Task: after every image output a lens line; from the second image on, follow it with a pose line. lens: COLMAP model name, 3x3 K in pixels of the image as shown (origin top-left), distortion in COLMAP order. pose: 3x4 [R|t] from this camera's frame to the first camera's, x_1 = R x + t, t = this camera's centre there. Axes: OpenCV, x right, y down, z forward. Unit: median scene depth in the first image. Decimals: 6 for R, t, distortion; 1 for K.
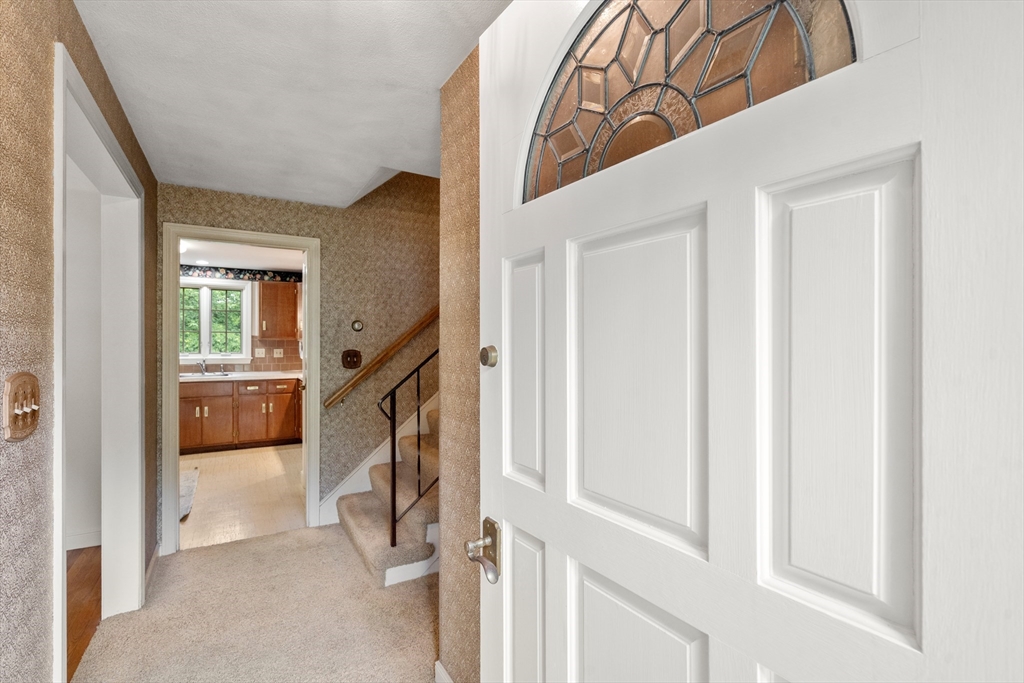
lens RADIAL K [[464.3, 0, 504.7], [0, 464.3, 343.1], [0, 0, 1]] dist [-0.008599, 0.004647]
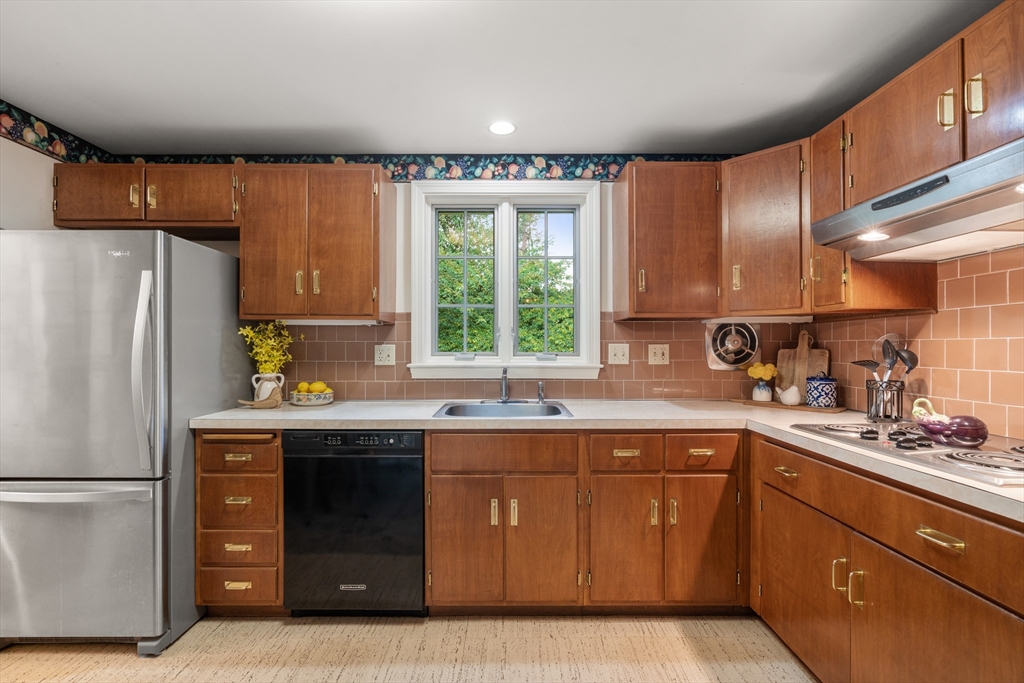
lens RADIAL K [[464.3, 0, 507.7], [0, 464.3, 348.4], [0, 0, 1]] dist [-0.008599, 0.004647]
pose [[0.860907, -0.002395, -0.508756, -0.419891], [0.001315, 0.999996, -0.002483, 0.018228], [0.508760, 0.001469, 0.860907, 0.619249]]
